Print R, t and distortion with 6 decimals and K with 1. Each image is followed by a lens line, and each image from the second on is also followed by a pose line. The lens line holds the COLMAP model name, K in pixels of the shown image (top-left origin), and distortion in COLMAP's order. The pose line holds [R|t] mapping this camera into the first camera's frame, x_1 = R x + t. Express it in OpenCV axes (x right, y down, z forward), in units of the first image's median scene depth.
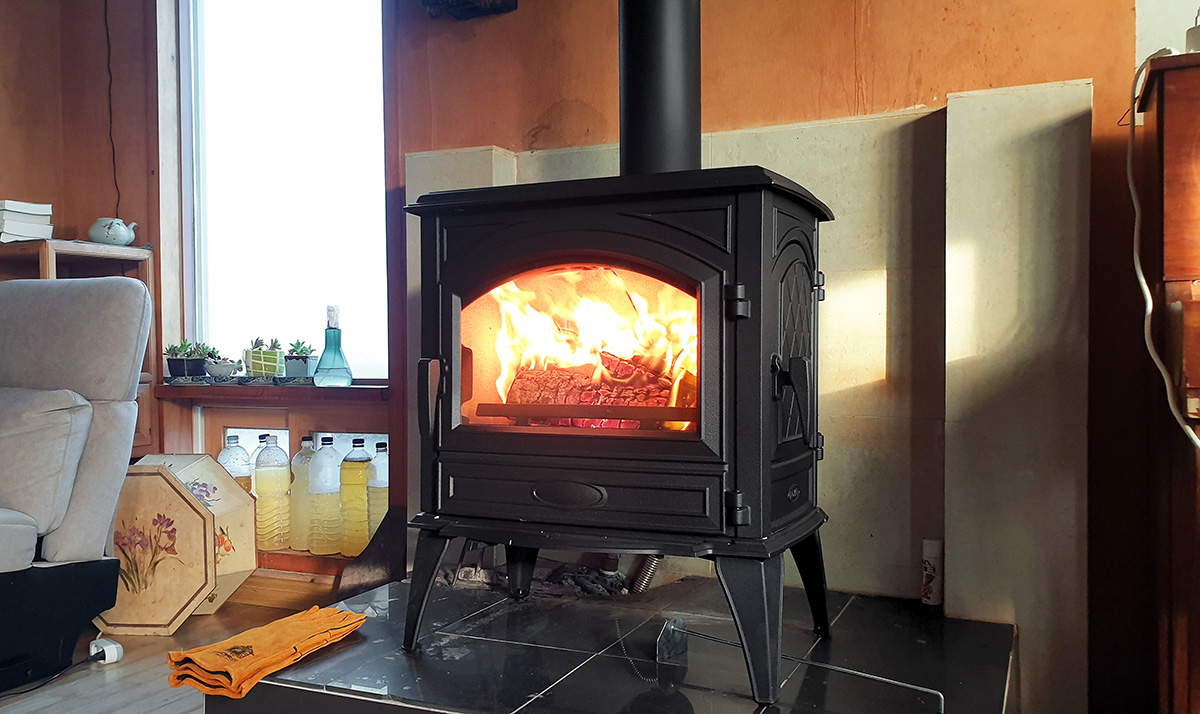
lens RADIAL K [[999.5, 0, 590.0], [0, 999.5, 352.0], [0, 0, 1]] dist [0.001982, -0.005985]
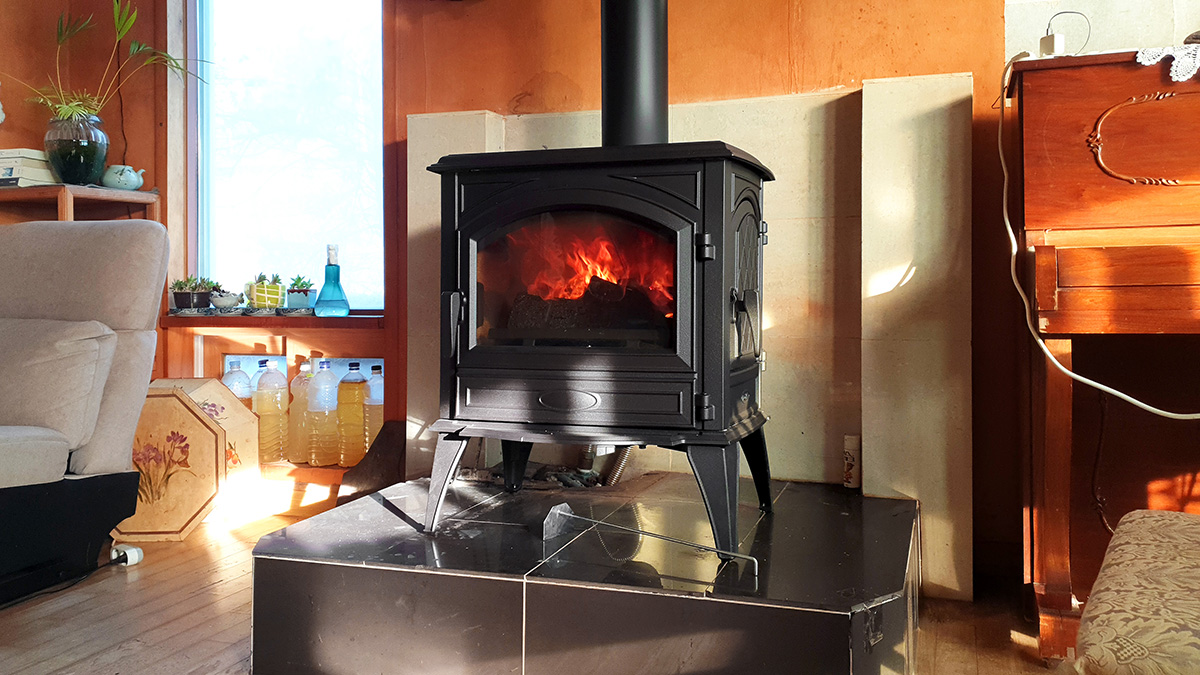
lens RADIAL K [[930.6, 0, 625.6], [0, 930.6, 284.1], [0, 0, 1]] dist [0.002689, -0.000664]
pose [[0.993954, -0.001138, 0.109790, -0.045729], [0.001298, 0.999998, -0.001380, -0.000354], [-0.109788, 0.001515, 0.993954, -0.094188]]
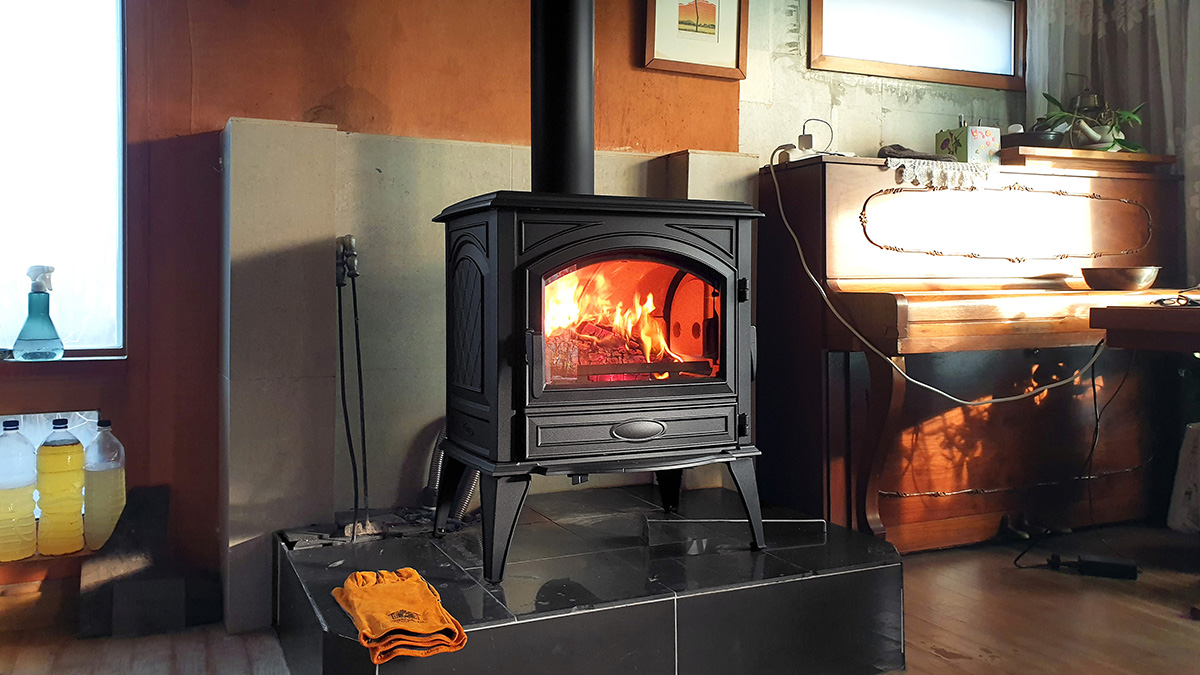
lens RADIAL K [[900.8, 0, 591.3], [0, 900.8, 303.2], [0, 0, 1]] dist [0.011388, 0.004315]
pose [[0.666997, -0.002106, 0.745058, -0.566033], [-0.000255, 0.999995, 0.003054, -0.018784], [-0.745060, -0.002227, 0.666993, 0.138102]]
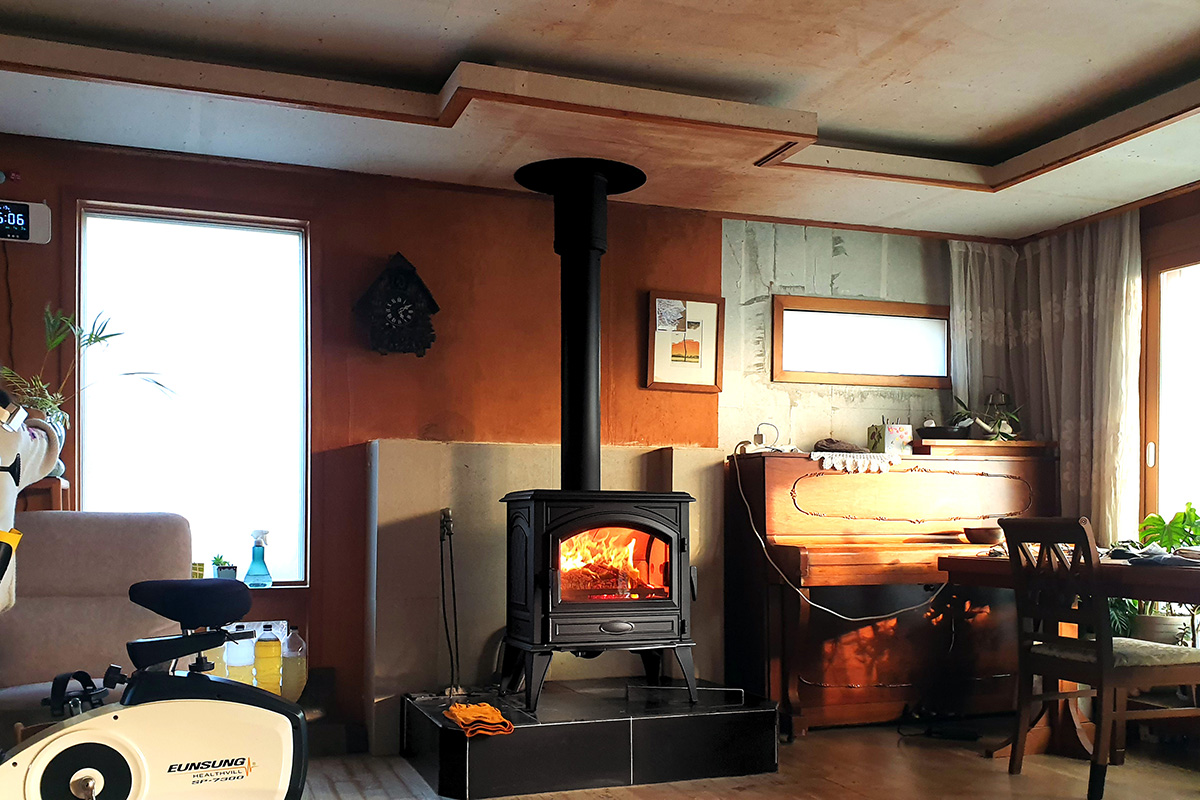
lens RADIAL K [[985.6, 0, 597.3], [0, 985.6, 518.7], [0, 0, 1]] dist [0.007528, -0.001830]
pose [[0.730870, 0.017712, 0.682287, -0.940731], [0.000091, 0.999661, -0.026049, -0.028865], [-0.682517, 0.019100, 0.730620, -0.371825]]
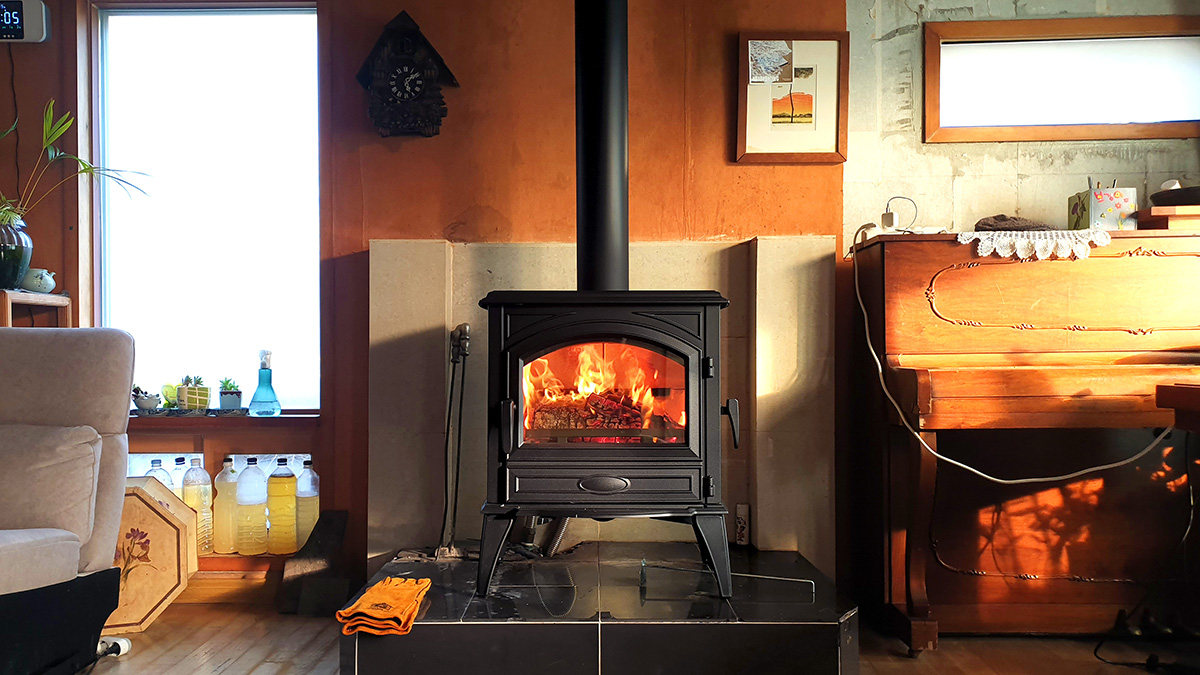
lens RADIAL K [[910.9, 0, 594.6], [0, 910.9, 351.4], [0, 0, 1]] dist [0.008101, 0.000986]
pose [[0.914963, 0.007995, 0.403459, -0.369466], [-0.000807, 0.999838, -0.017984, -0.027419], [-0.403538, 0.016129, 0.914821, -0.204470]]
